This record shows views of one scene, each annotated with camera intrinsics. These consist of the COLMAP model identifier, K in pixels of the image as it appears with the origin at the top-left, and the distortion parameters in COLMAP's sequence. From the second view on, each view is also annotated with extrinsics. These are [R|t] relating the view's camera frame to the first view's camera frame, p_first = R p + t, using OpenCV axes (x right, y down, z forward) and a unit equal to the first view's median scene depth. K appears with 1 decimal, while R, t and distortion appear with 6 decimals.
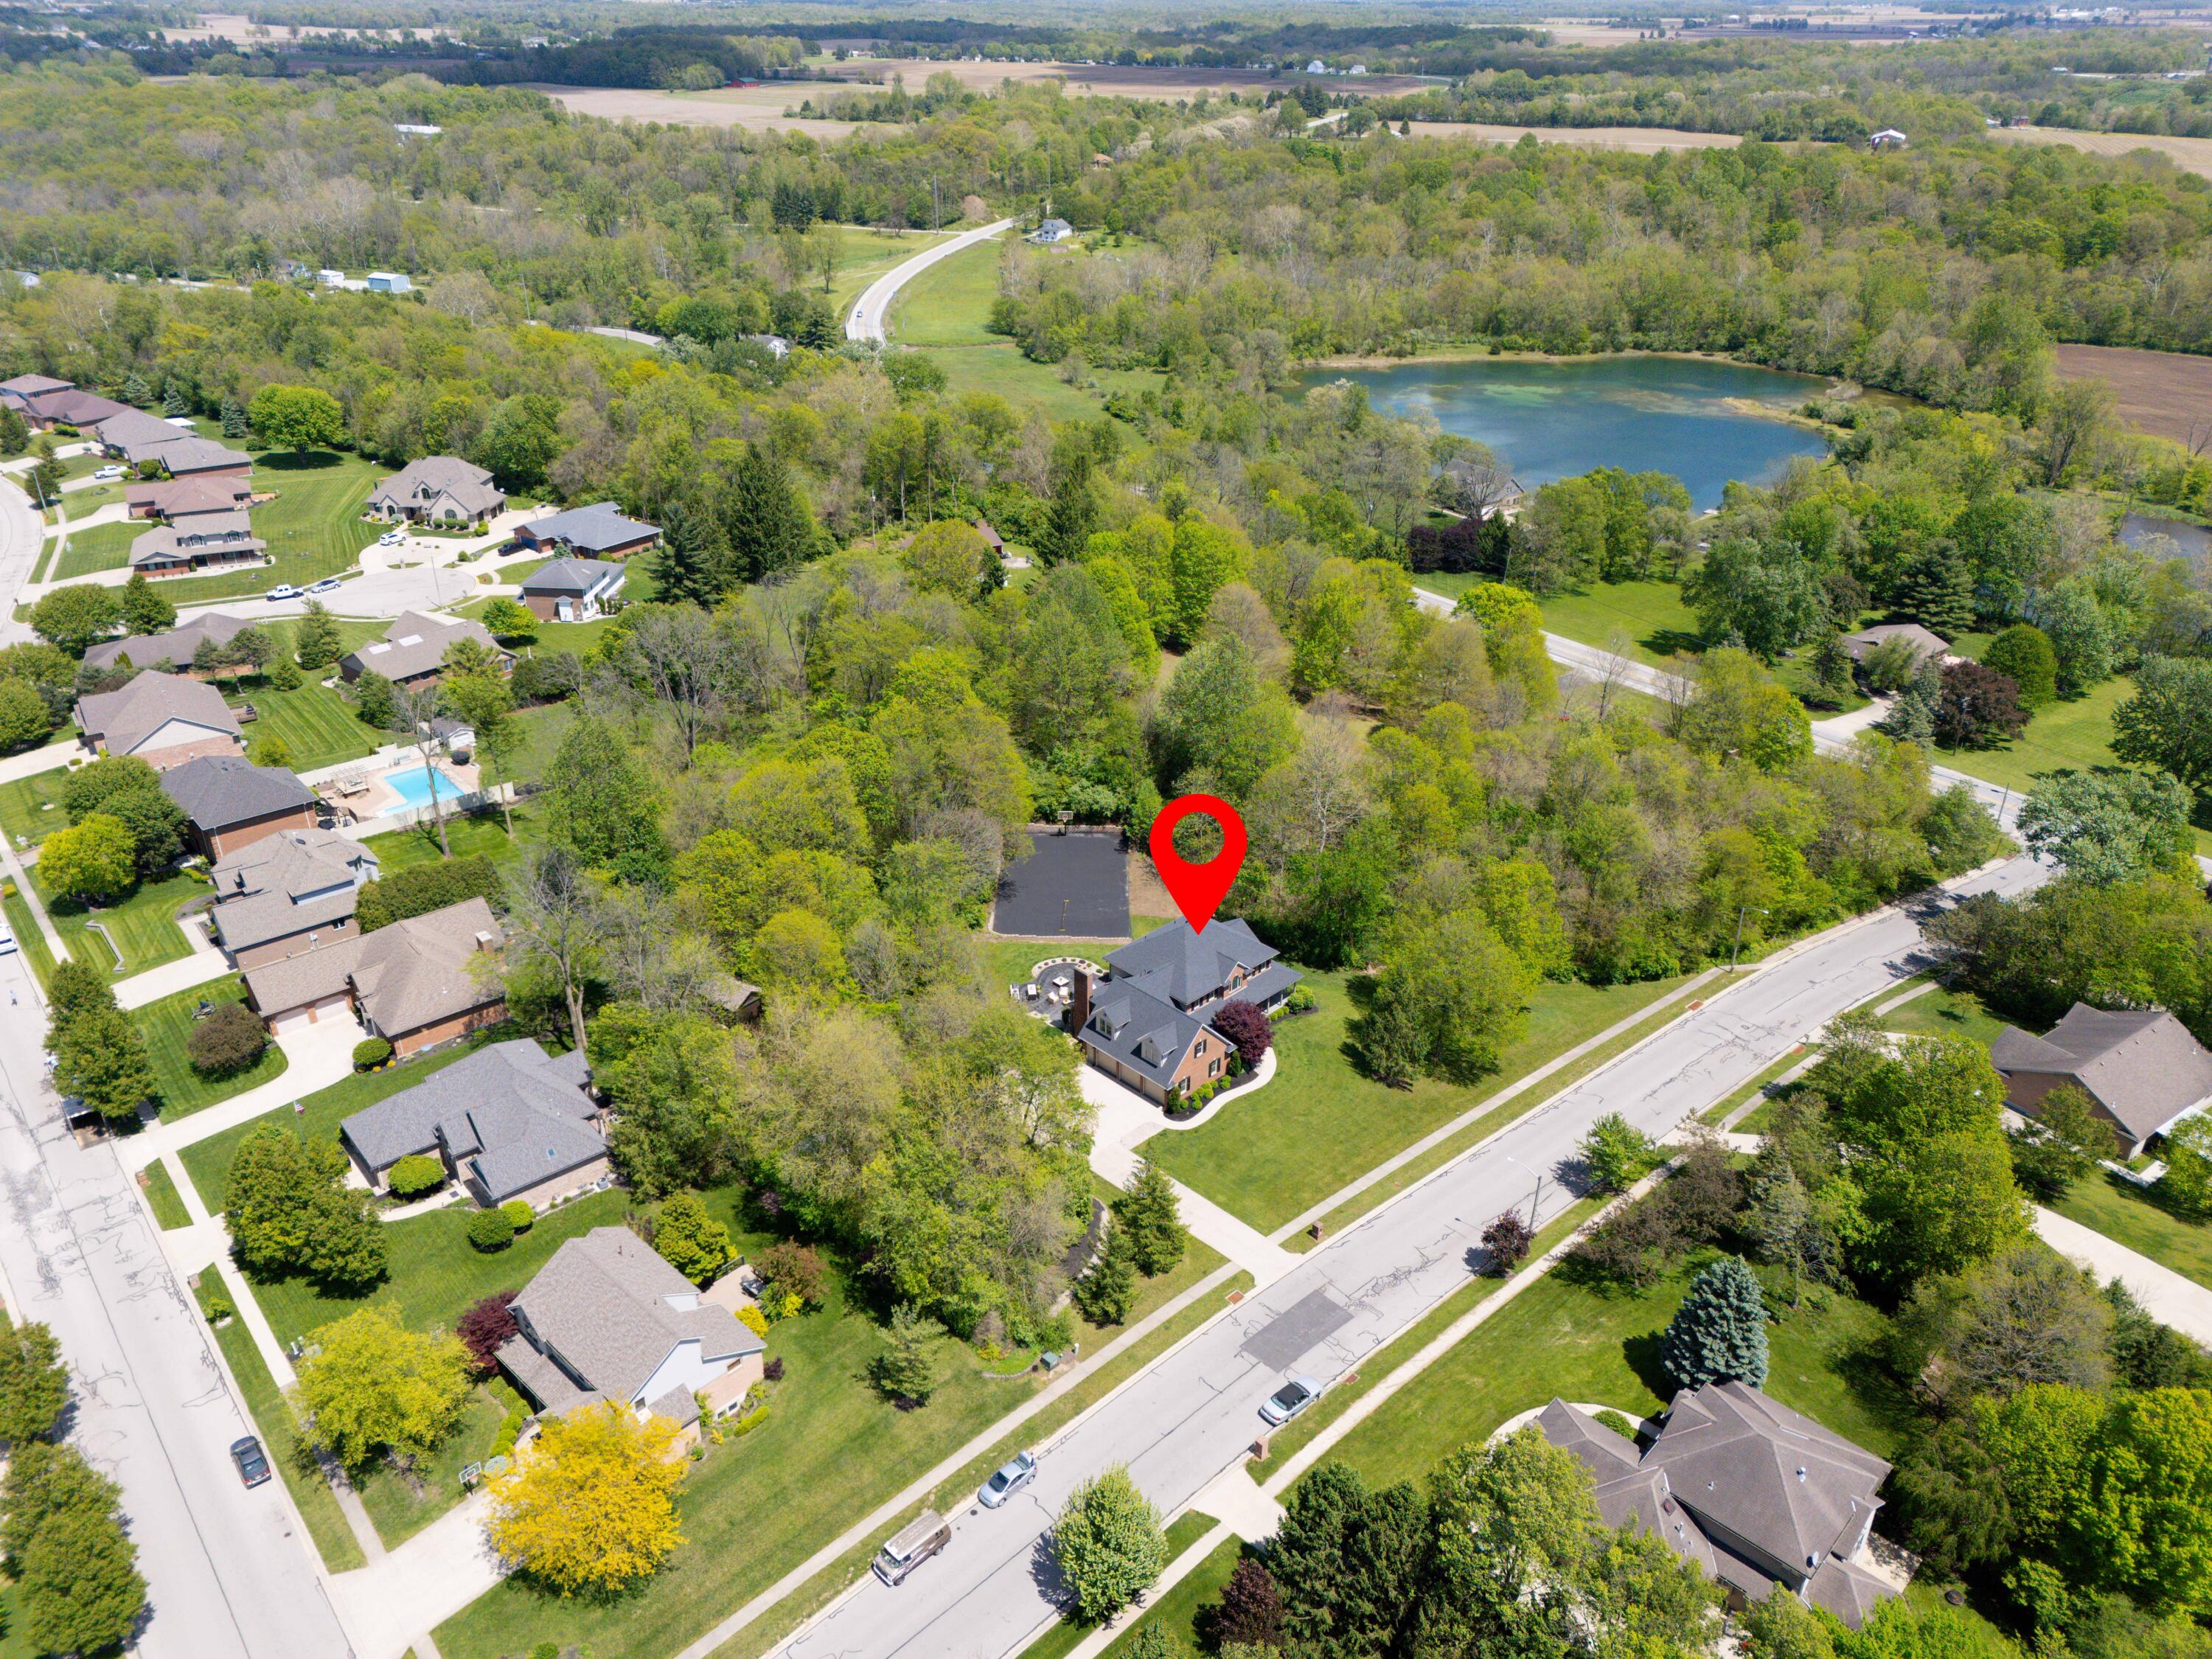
lens RADIAL K [[1627.2, 0, 1106.0], [0, 1627.2, 829.5], [0, 0, 1]] dist [0.073755, -0.051486]
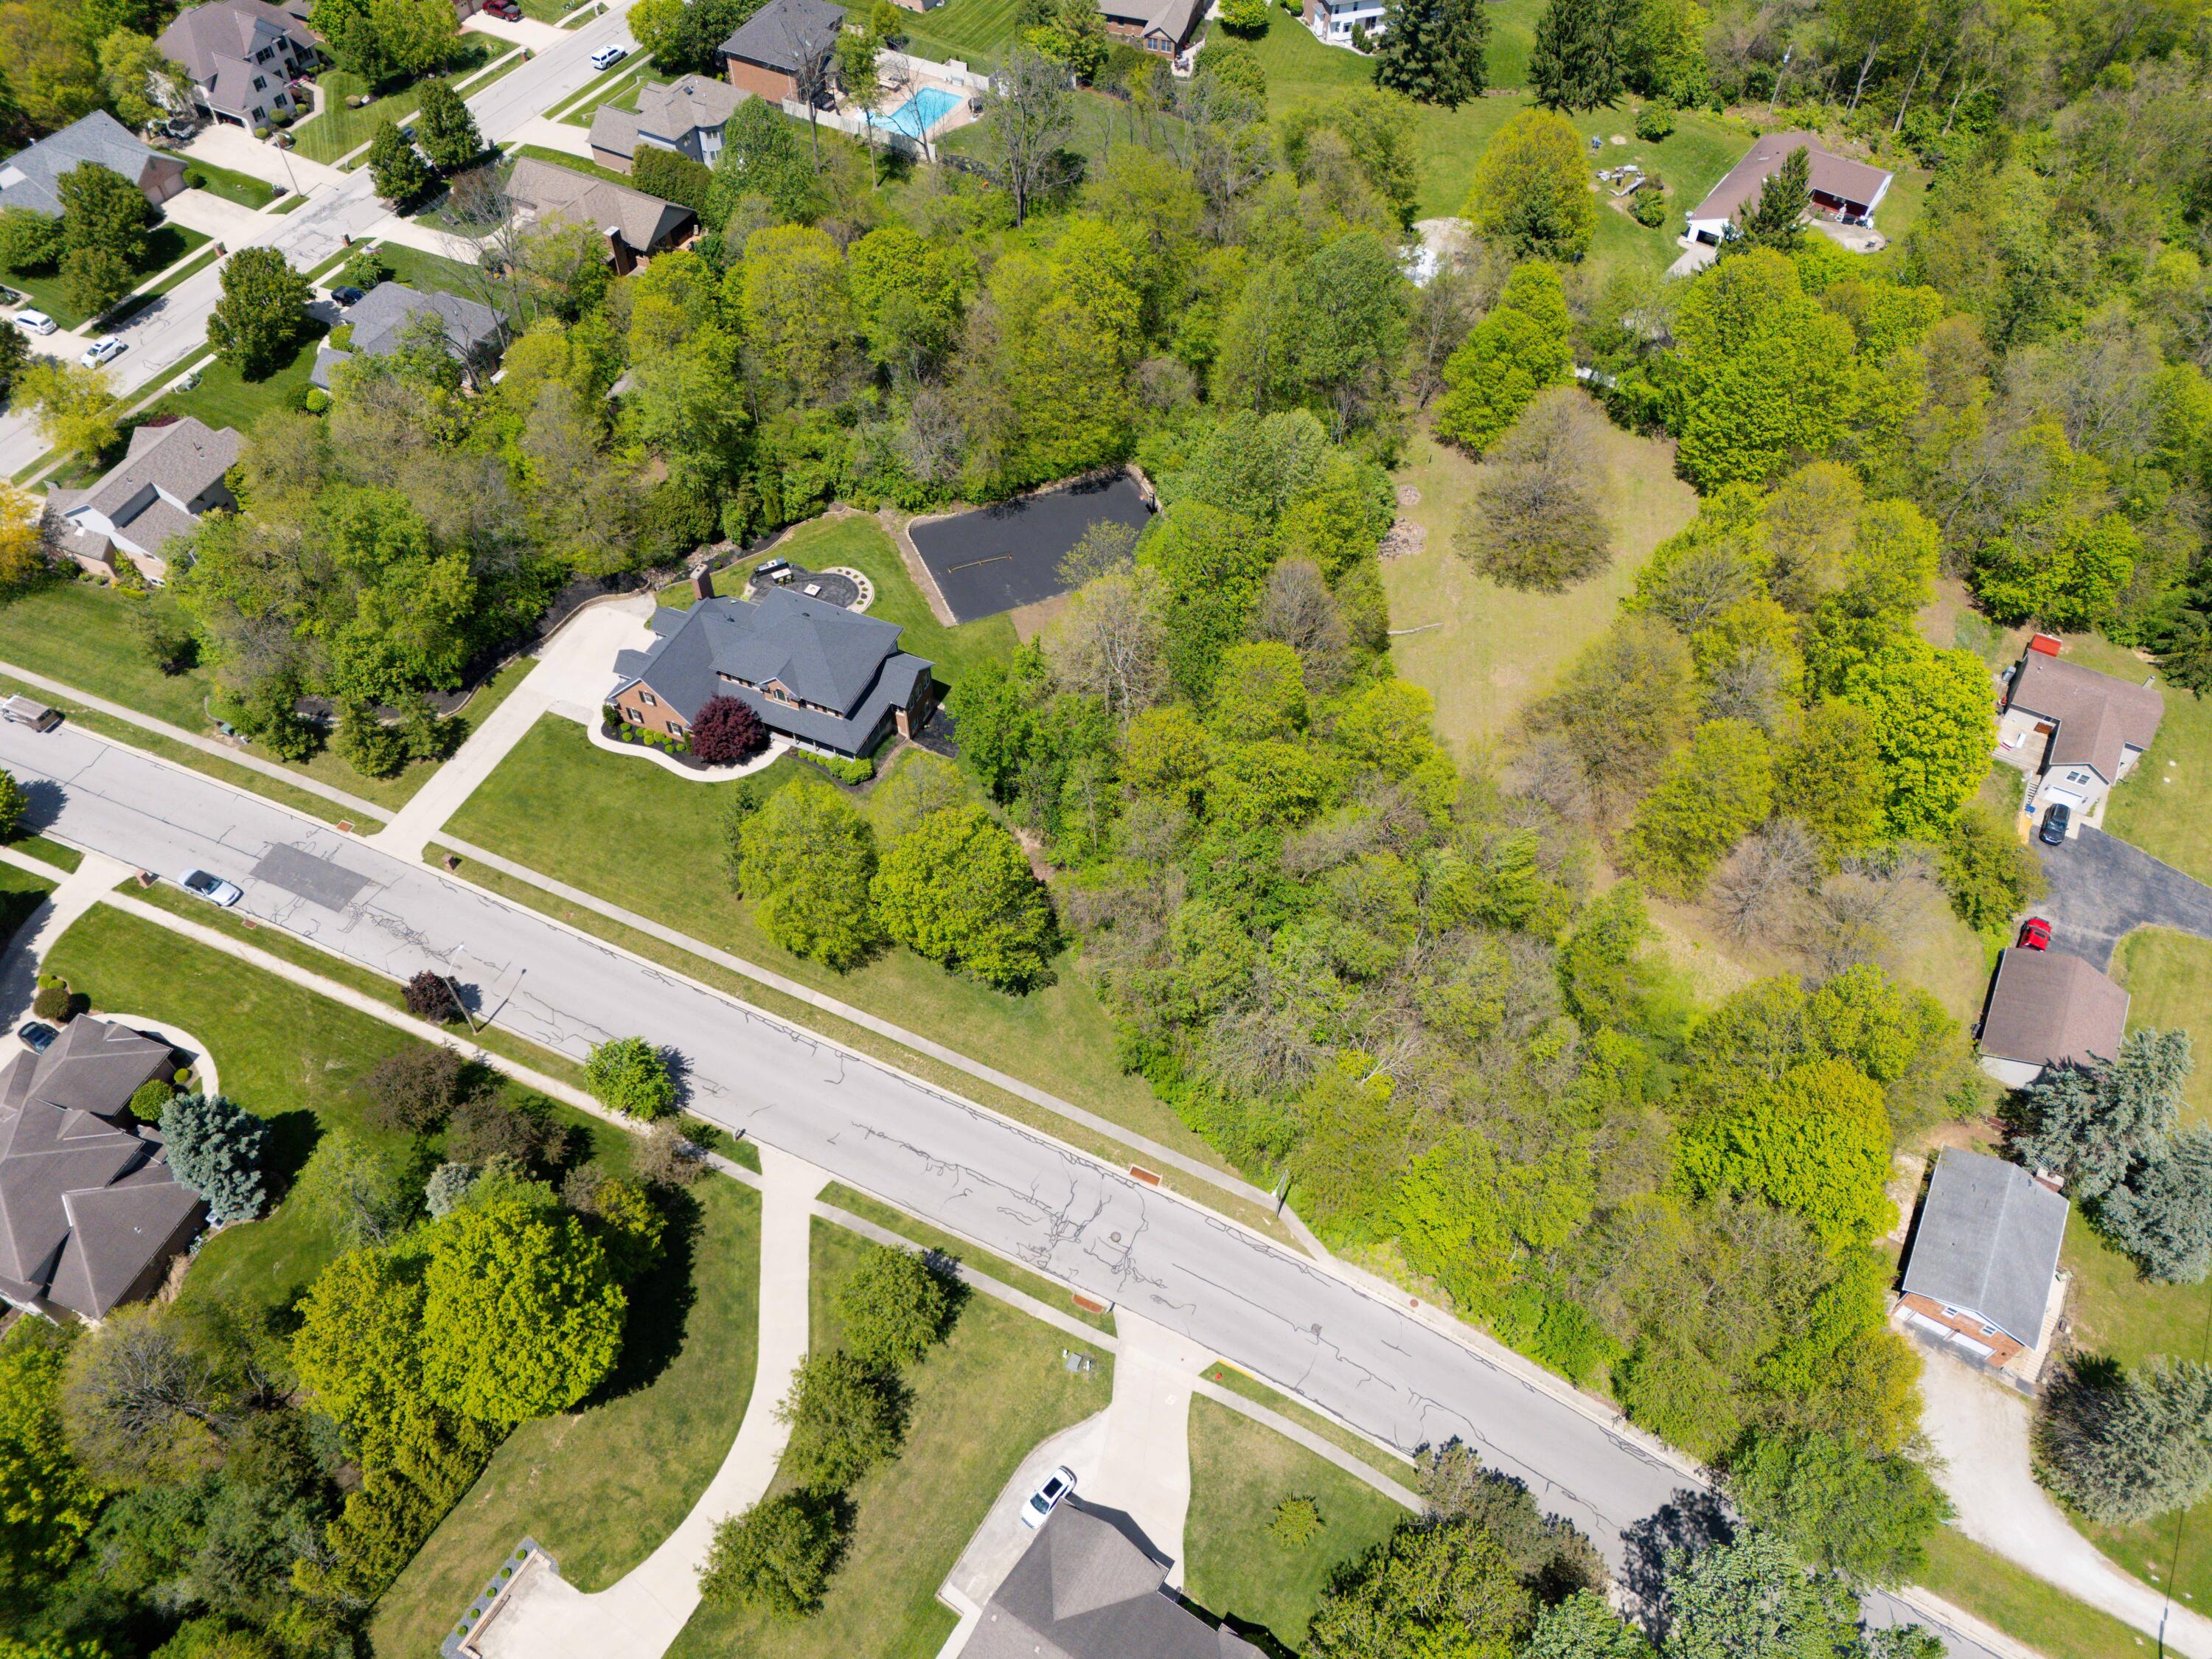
lens RADIAL K [[1627.2, 0, 1106.0], [0, 1627.2, 829.5], [0, 0, 1]] dist [0.073755, -0.051486]
pose [[0.381556, 0.716634, -0.583824, 0.715548], [-0.431329, 0.696663, 0.573250, -0.443684], [0.817539, 0.033093, 0.574921, 0.598140]]
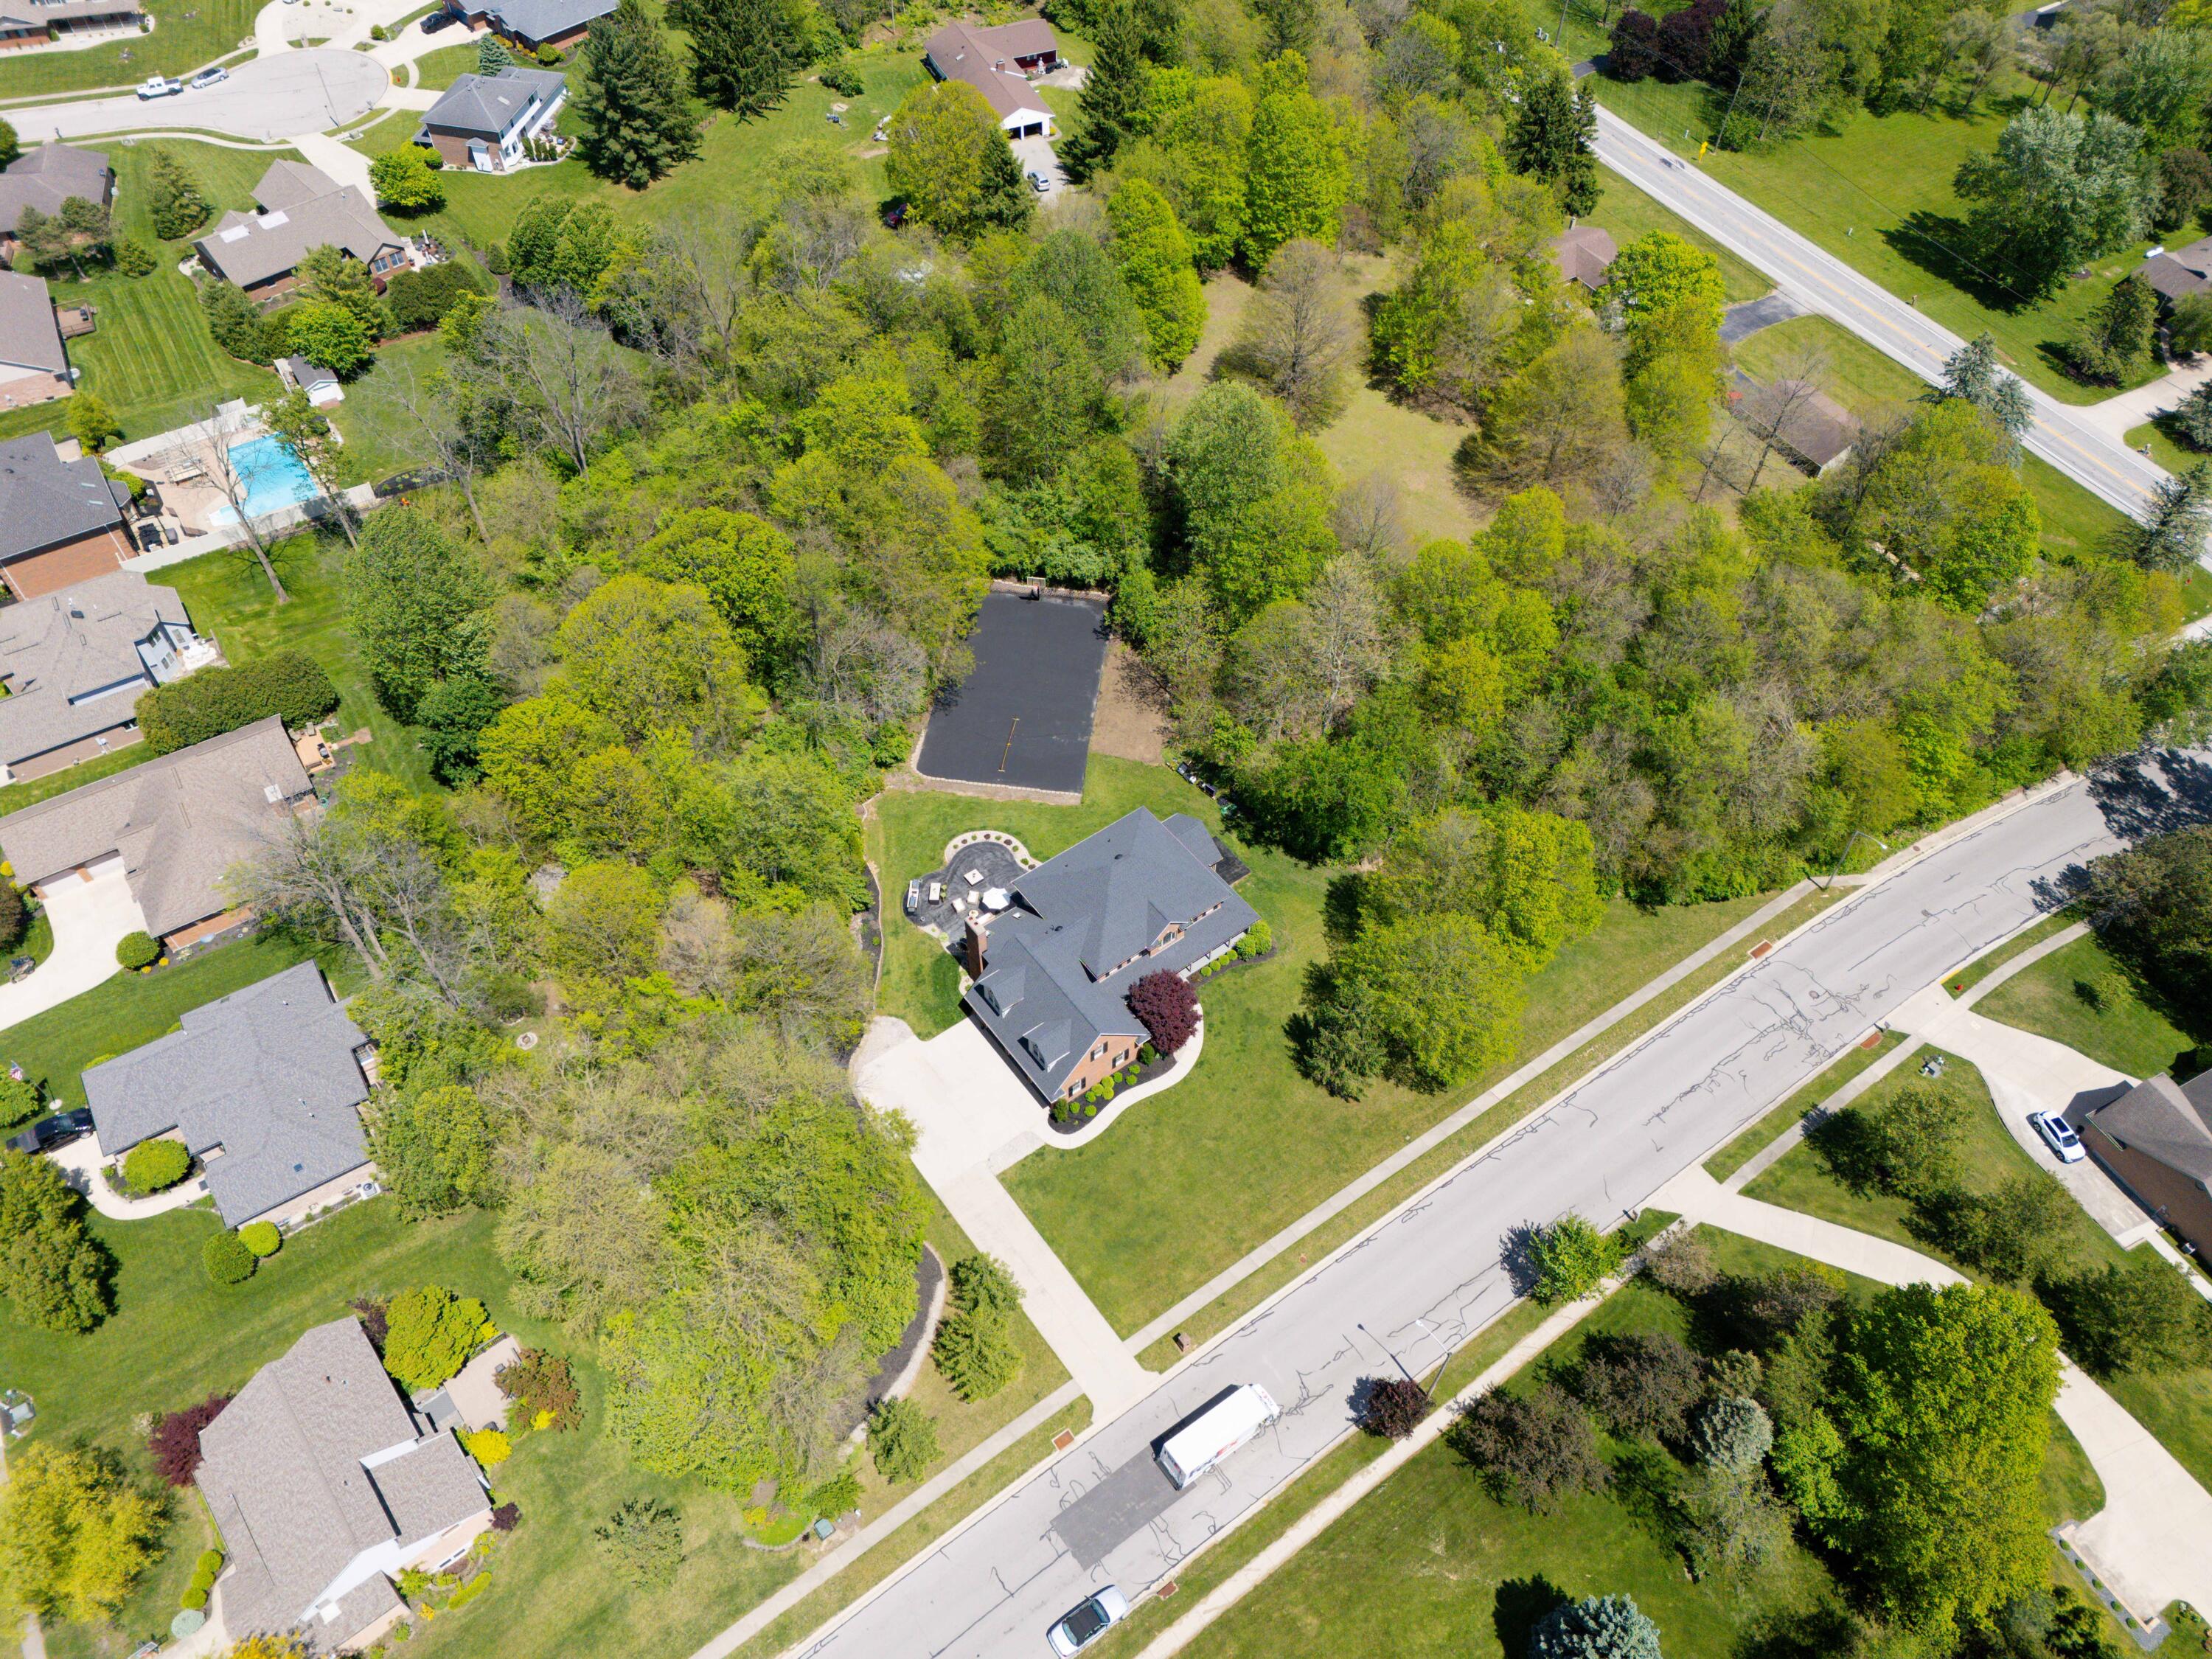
lens RADIAL K [[1627.2, 0, 1106.0], [0, 1627.2, 829.5], [0, 0, 1]] dist [0.073755, -0.051486]
pose [[0.991208, 0.104818, -0.080745, 0.105052], [-0.063534, 0.912354, 0.404442, -0.272027], [0.116061, -0.395756, 0.910992, 0.265841]]
